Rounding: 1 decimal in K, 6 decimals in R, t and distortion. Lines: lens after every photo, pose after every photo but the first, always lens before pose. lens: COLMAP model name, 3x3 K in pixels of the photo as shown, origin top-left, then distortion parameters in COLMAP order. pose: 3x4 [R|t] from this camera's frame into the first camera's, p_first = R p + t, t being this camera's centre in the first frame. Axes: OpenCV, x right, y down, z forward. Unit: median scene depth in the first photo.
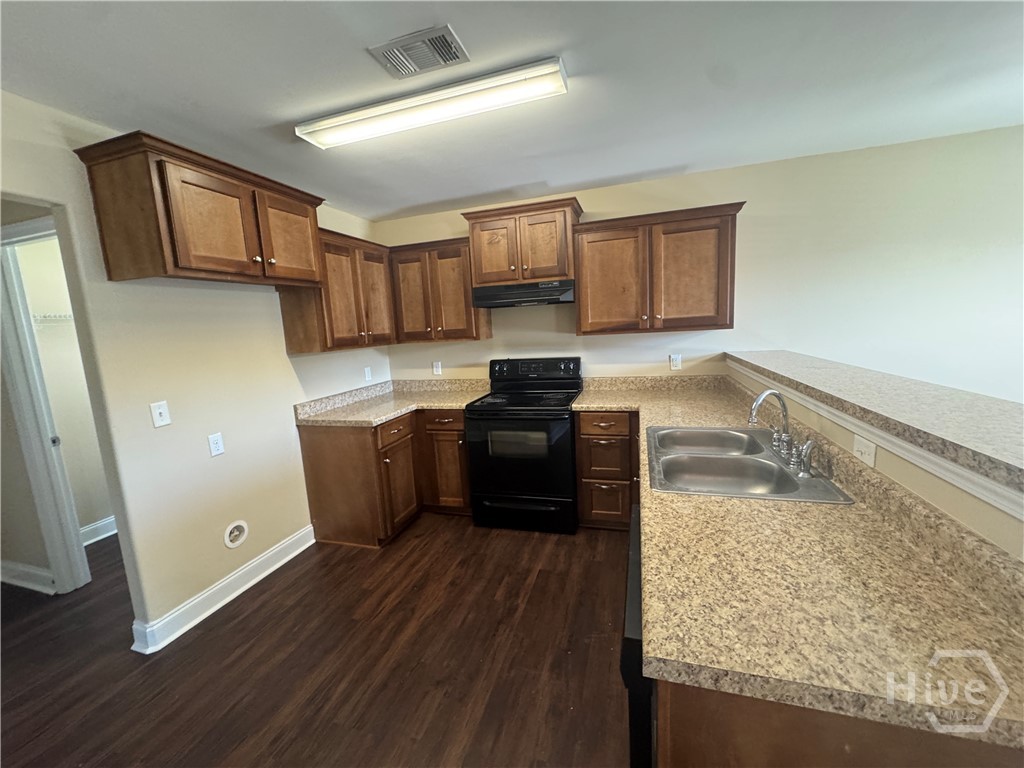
lens RADIAL K [[408.1, 0, 512.0], [0, 408.1, 384.0], [0, 0, 1]] dist [-0.007016, 0.000723]
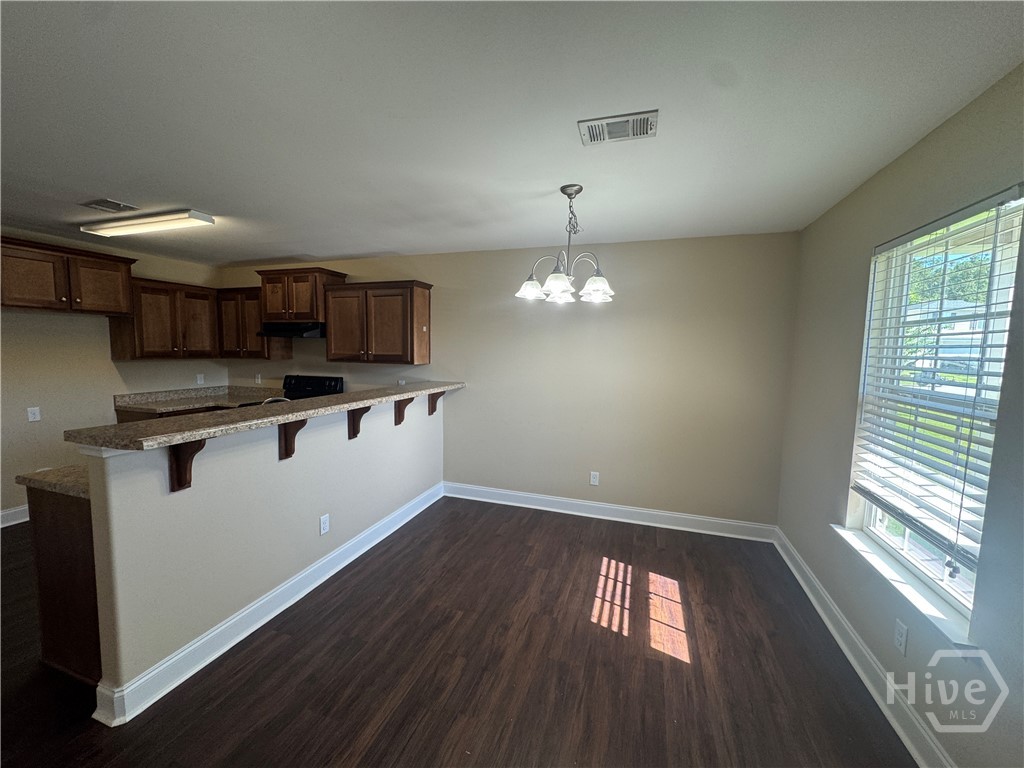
lens RADIAL K [[408.1, 0, 512.0], [0, 408.1, 384.0], [0, 0, 1]] dist [-0.007016, 0.000723]
pose [[0.997131, 0.073868, -0.016513, 0.877274], [-0.074704, 0.995541, -0.057598, -0.009888], [0.012185, 0.058666, 0.998203, -0.409910]]
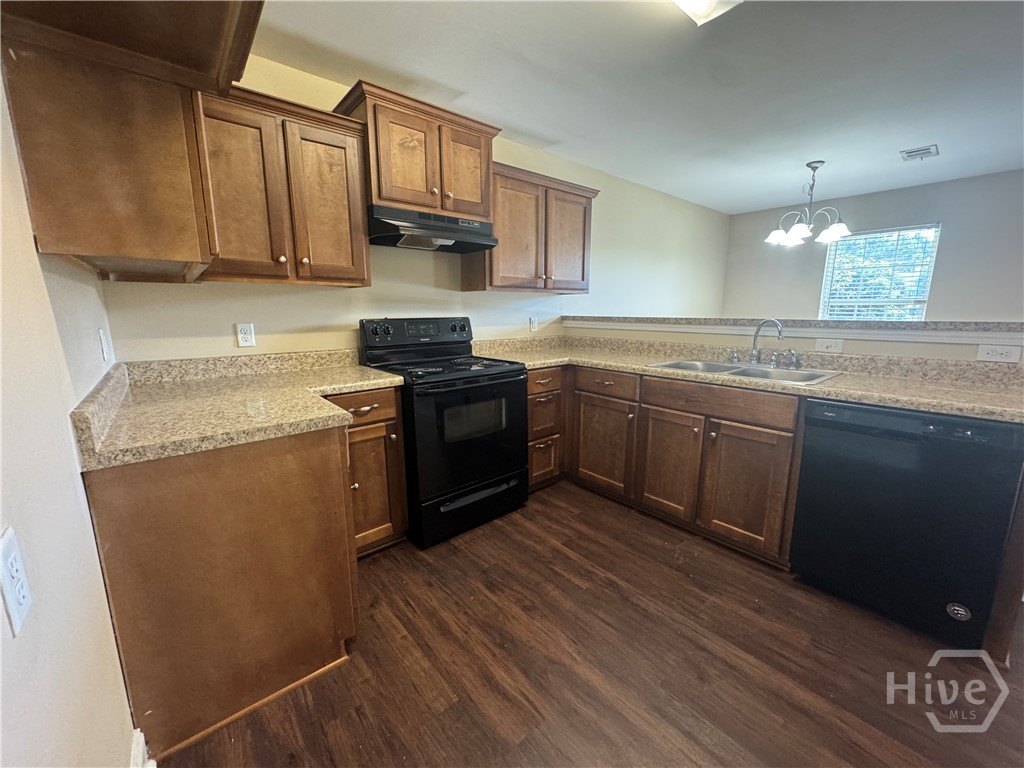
lens RADIAL K [[408.1, 0, 512.0], [0, 408.1, 384.0], [0, 0, 1]] dist [-0.007016, 0.000723]
pose [[0.541512, -0.098174, 0.834941, -0.608726], [0.094578, 0.993967, 0.055532, 0.042584], [-0.835356, 0.048896, 0.547530, 0.510524]]
